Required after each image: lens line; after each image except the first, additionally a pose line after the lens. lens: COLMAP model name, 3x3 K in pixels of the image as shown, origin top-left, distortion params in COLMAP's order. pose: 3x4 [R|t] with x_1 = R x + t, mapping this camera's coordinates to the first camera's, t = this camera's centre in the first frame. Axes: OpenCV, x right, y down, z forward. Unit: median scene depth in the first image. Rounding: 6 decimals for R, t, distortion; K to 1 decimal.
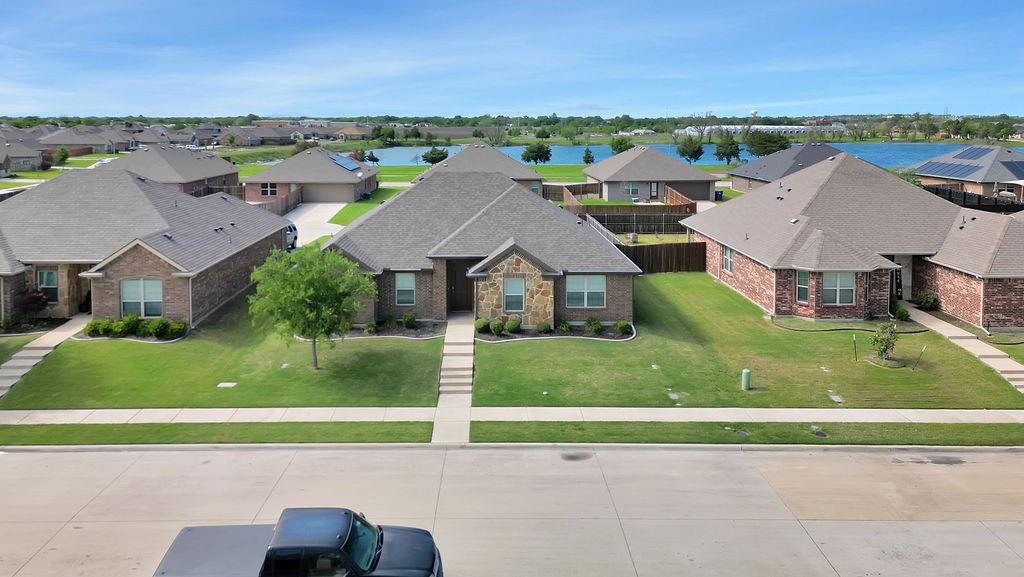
lens RADIAL K [[725.3, 0, 490.7], [0, 725.3, 196.1], [0, 0, 1]] dist [0.024061, -0.000187]
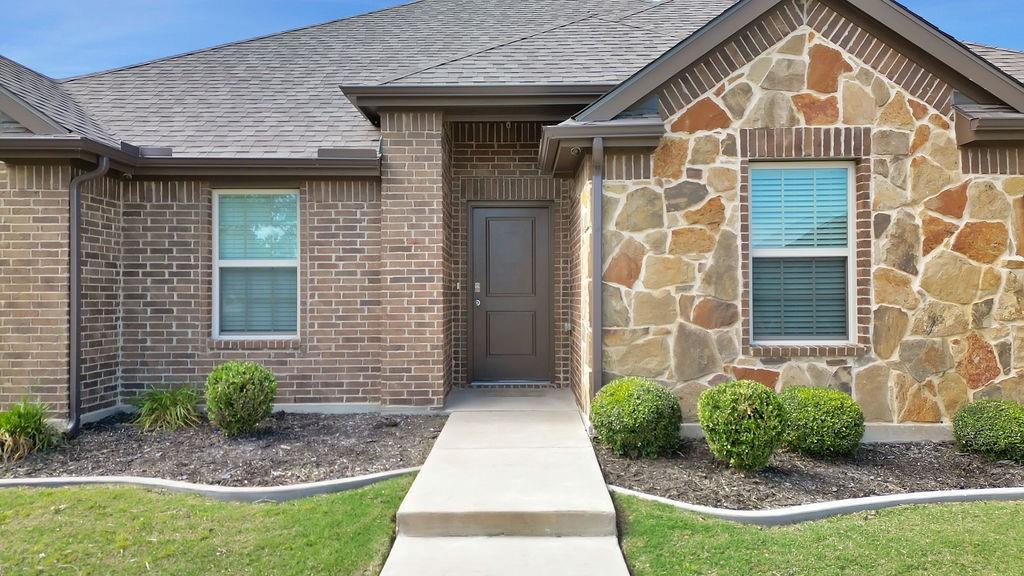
lens RADIAL K [[745.1, 0, 509.8], [0, 745.1, 281.6], [0, 0, 1]] dist [0.048502, -0.031316]
pose [[0.999574, -0.005223, -0.028732, -0.036601], [0.002283, 0.994843, -0.101403, 0.163501], [0.029114, 0.101294, 0.994430, 0.814253]]
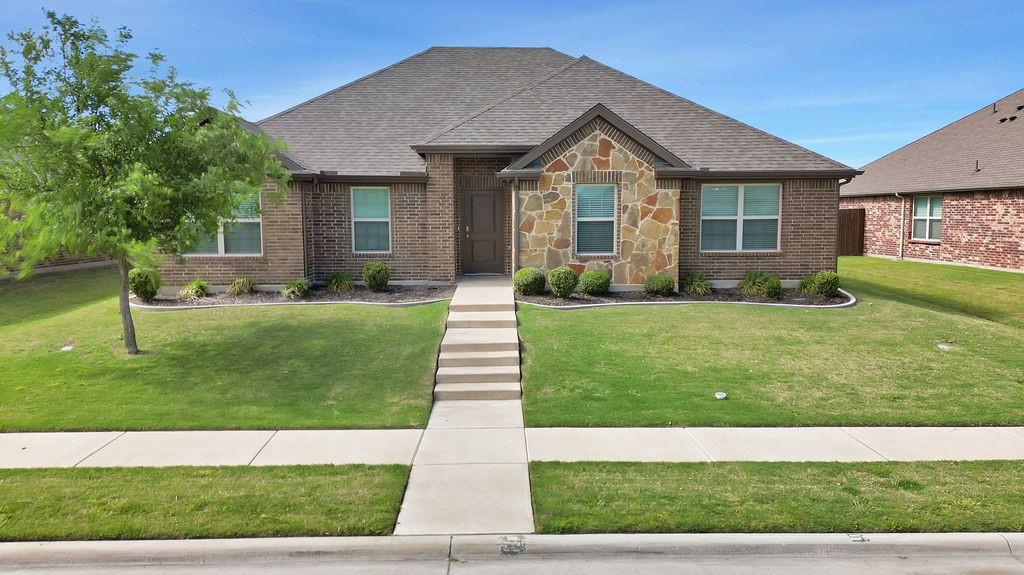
lens RADIAL K [[745.1, 0, 509.5], [0, 745.1, 301.4], [0, 0, 1]] dist [0.048502, -0.031316]
pose [[0.999952, -0.005953, 0.007750, -0.028701], [0.005621, 0.999092, 0.042238, 0.169871], [-0.007994, -0.042193, 0.999078, 0.511716]]
